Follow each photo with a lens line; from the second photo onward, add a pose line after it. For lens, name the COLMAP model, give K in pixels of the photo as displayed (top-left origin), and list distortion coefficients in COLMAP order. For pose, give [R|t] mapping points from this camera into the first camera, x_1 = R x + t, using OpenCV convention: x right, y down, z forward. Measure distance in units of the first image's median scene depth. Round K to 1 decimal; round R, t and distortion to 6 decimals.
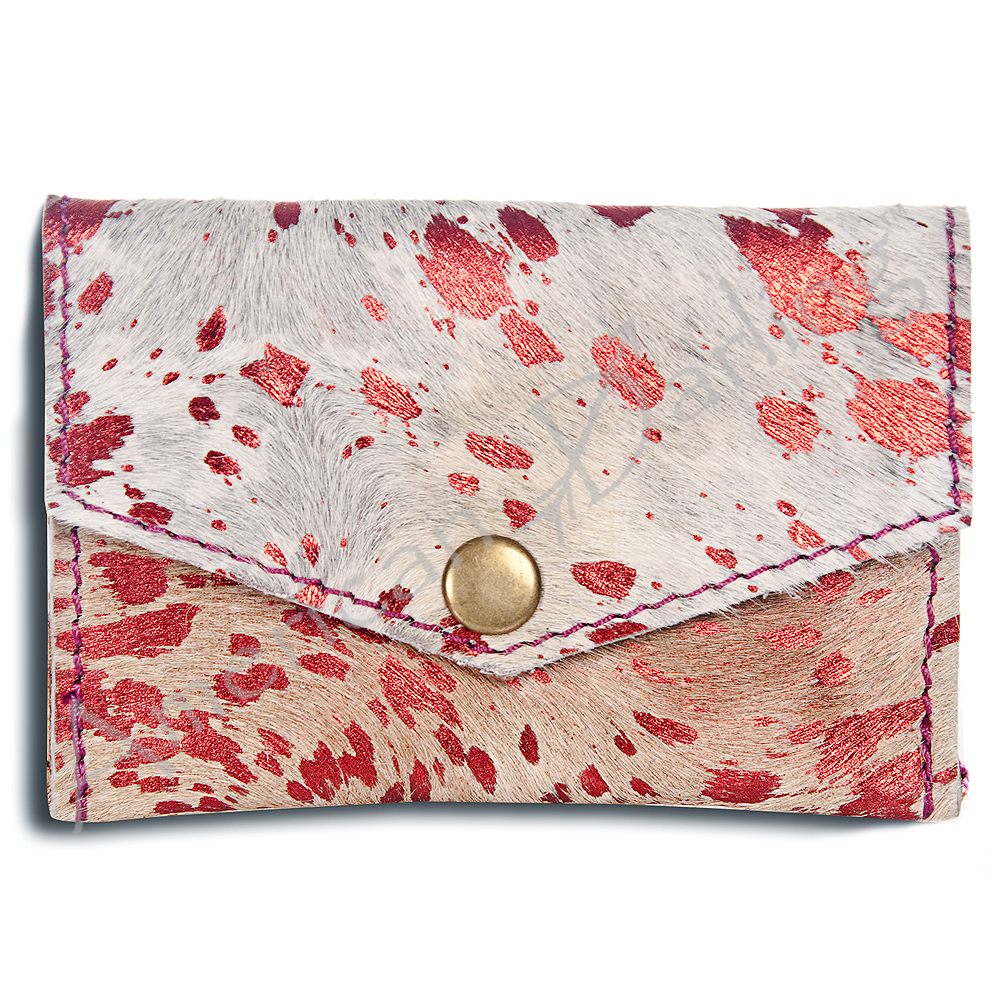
lens RADIAL K [[5629.8, 0, 500.0], [0, 5629.8, 500.0], [0, 0, 1]] dist [0.877891, 21.841216]
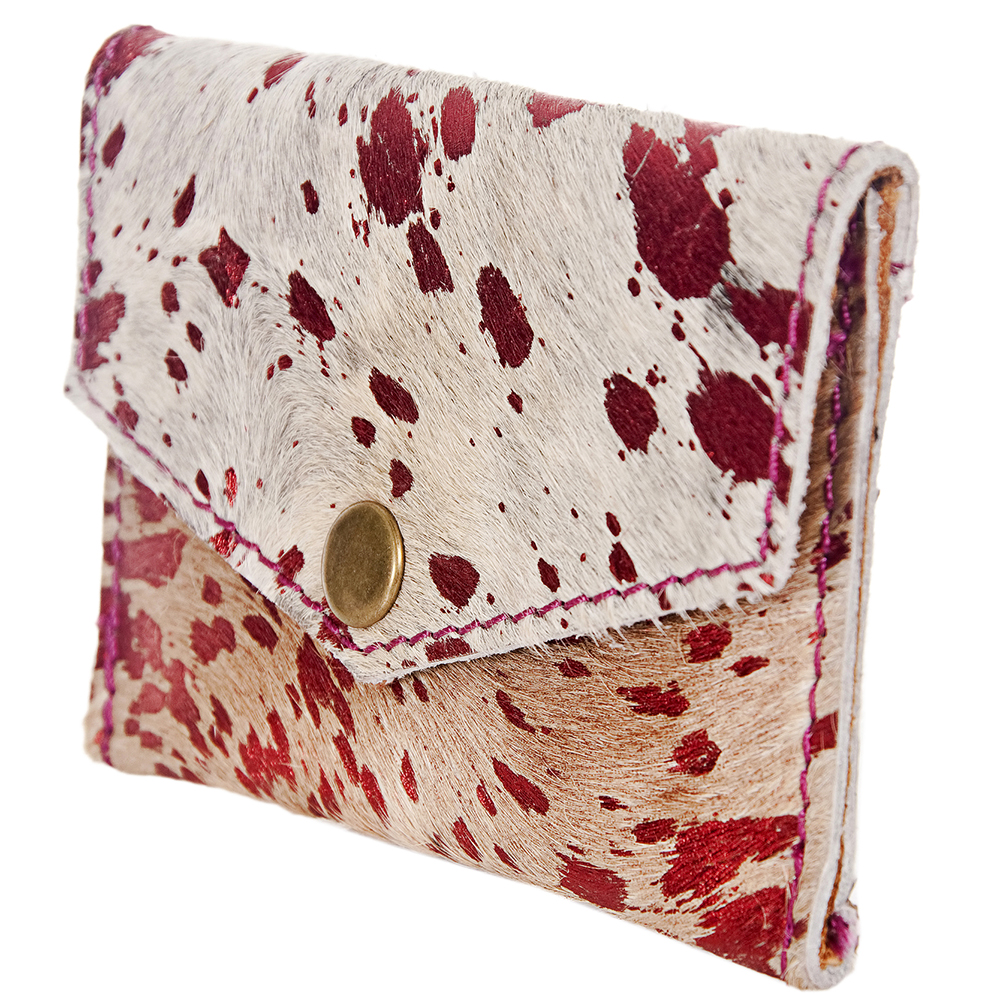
lens RADIAL K [[5629.8, 0, 500.0], [0, 5629.8, 500.0], [0, 0, 1]] dist [0.877891, 21.841216]
pose [[0.595658, 0.147058, -0.789662, 0.628089], [-0.119841, 0.988365, 0.093663, -0.069517], [0.794248, 0.038842, 0.606351, 0.538325]]
